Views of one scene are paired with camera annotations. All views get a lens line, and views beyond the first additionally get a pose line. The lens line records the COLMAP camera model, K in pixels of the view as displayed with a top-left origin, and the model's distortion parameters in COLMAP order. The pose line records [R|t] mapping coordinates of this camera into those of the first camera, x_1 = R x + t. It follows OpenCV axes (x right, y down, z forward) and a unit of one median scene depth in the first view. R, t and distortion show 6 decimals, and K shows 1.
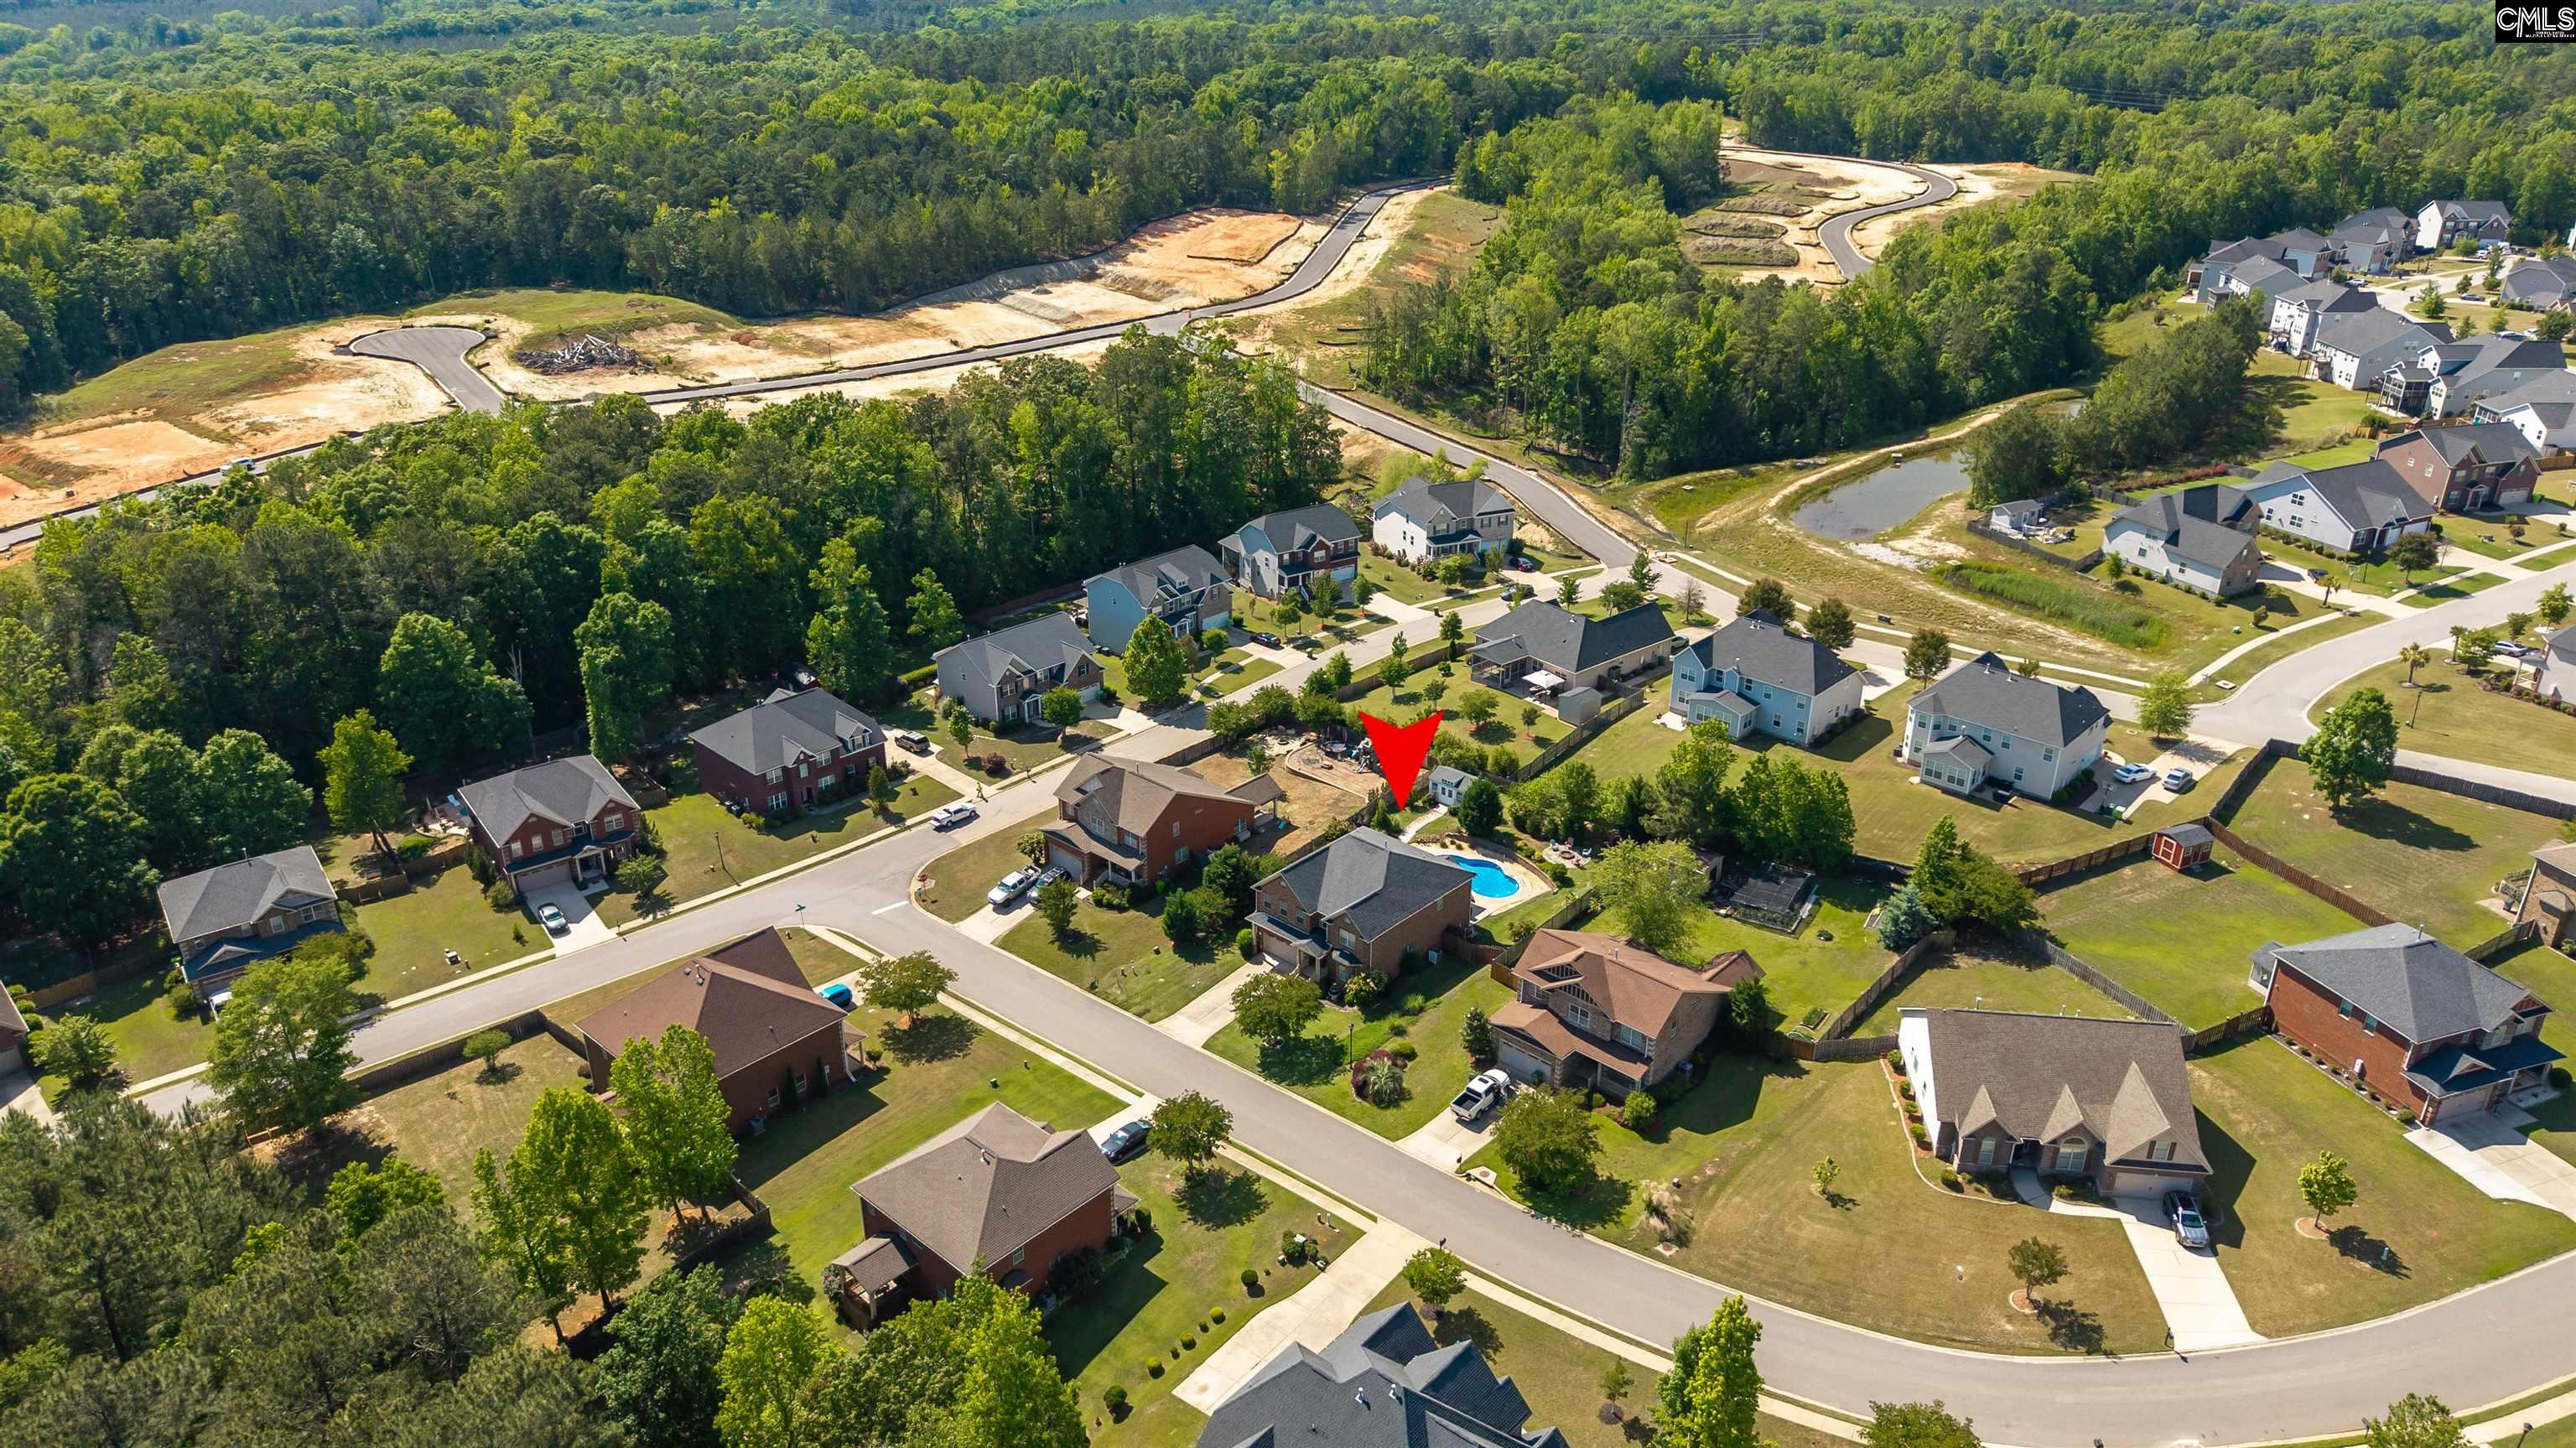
lens RADIAL K [[1721.5, 0, 1293.9], [0, 1721.5, 730.3], [0, 0, 1]] dist [0.020171, -0.018570]
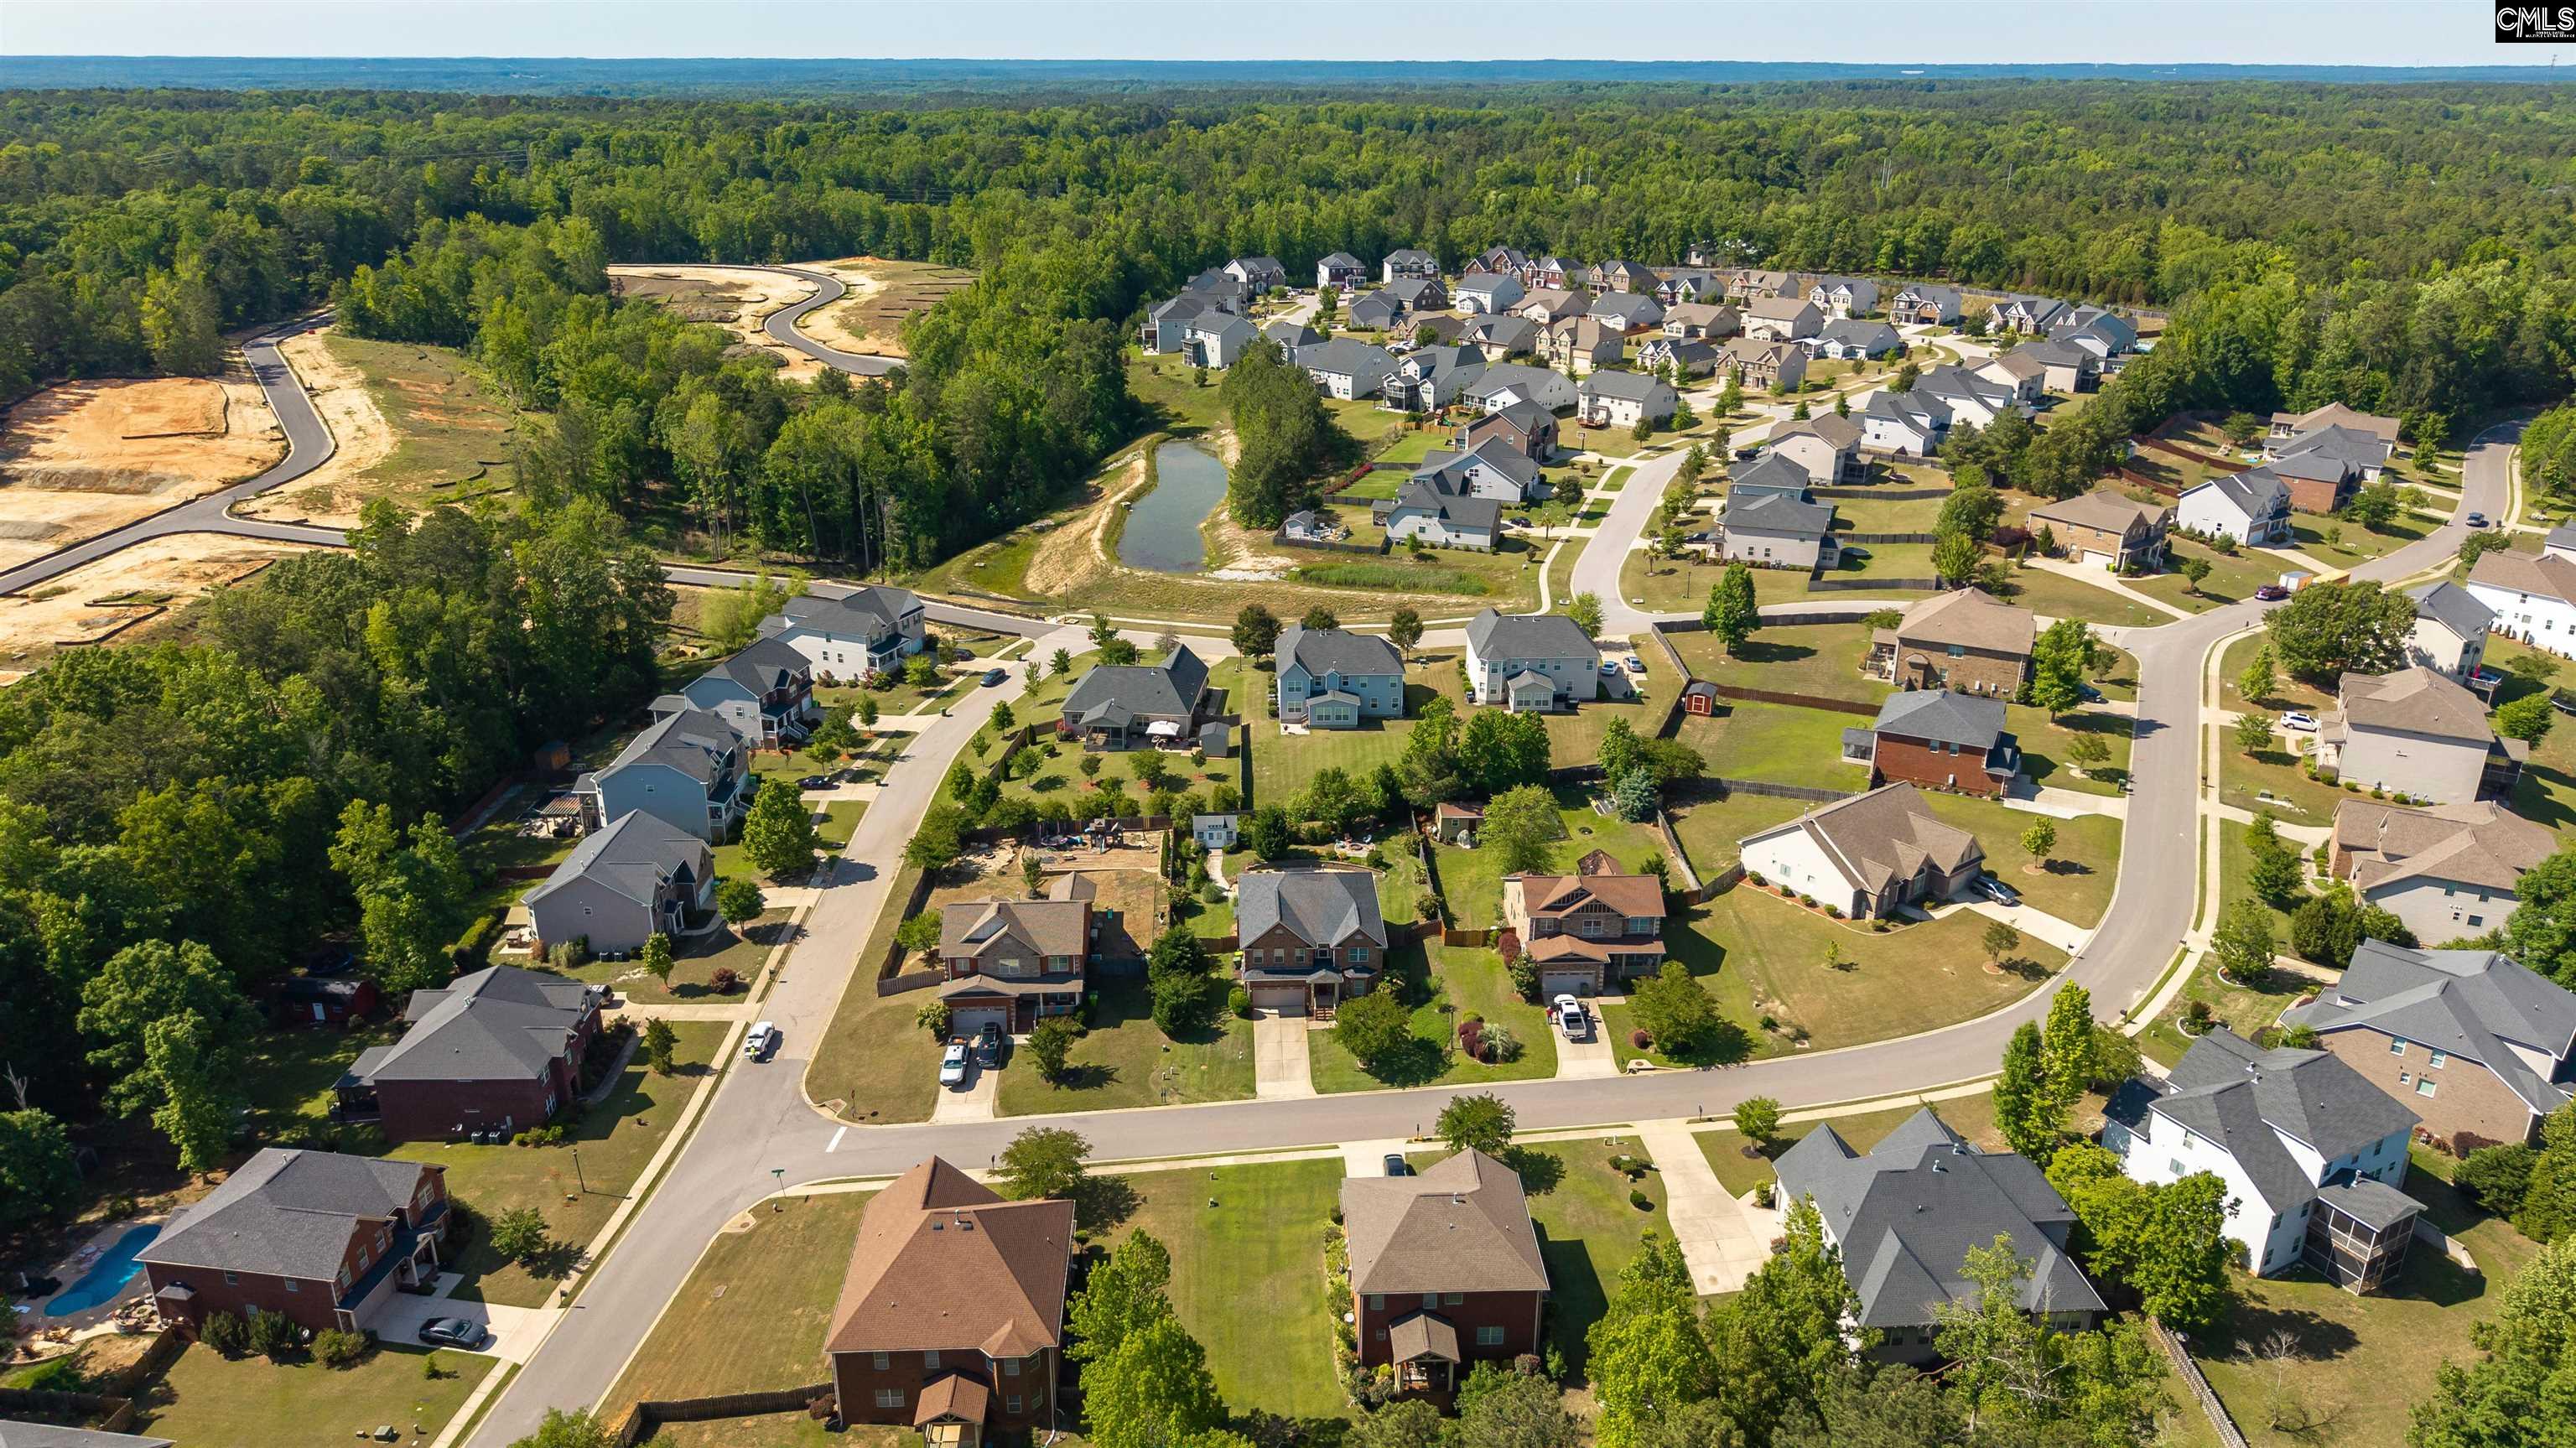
lens RADIAL K [[1721.5, 0, 1301.0], [0, 1721.5, 725.9], [0, 0, 1]] dist [0.020171, -0.018570]
pose [[0.707841, -0.251345, 0.660141, -0.490336], [0.290561, 0.955430, 0.052219, -0.060969], [-0.643844, 0.154849, 0.749324, 0.135532]]
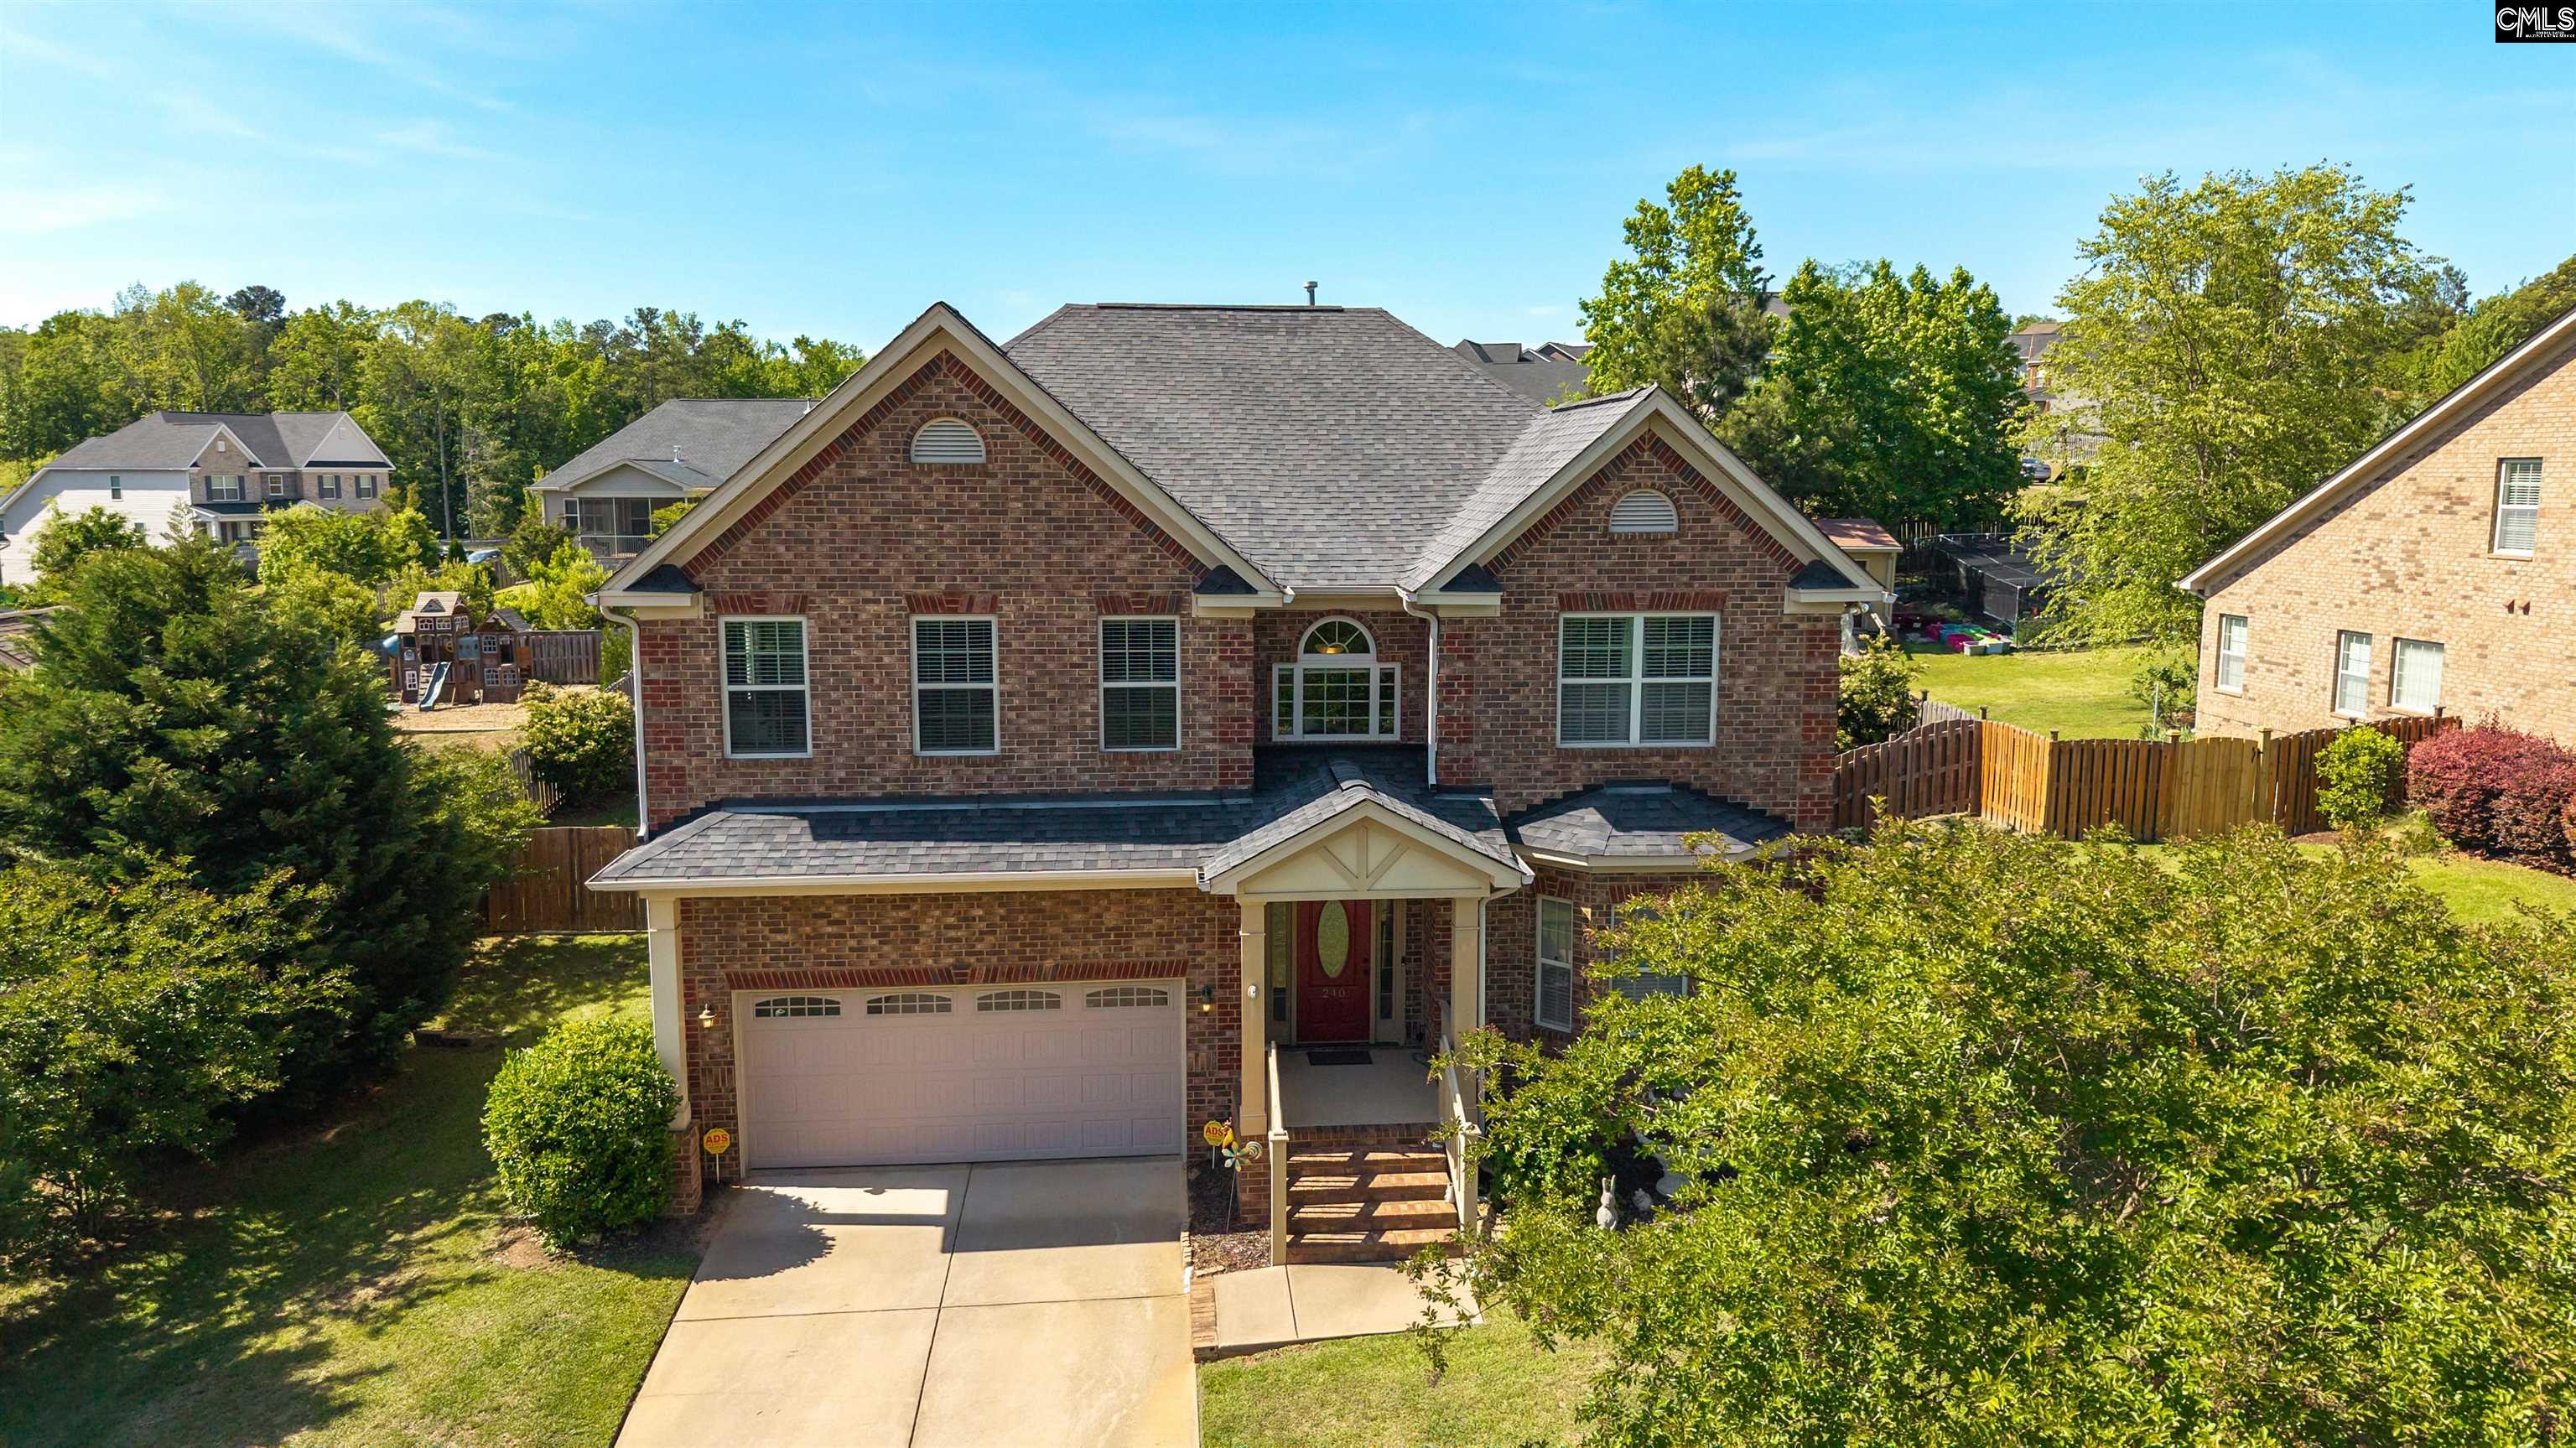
lens RADIAL K [[1721.5, 0, 1273.5], [0, 1721.5, 728.7], [0, 0, 1]] dist [0.020171, -0.018570]
pose [[0.685692, -0.108474, 0.719764, -0.057641], [0.298929, 0.943564, -0.142576, 0.097742], [-0.663678, 0.312922, 0.679420, 0.676975]]
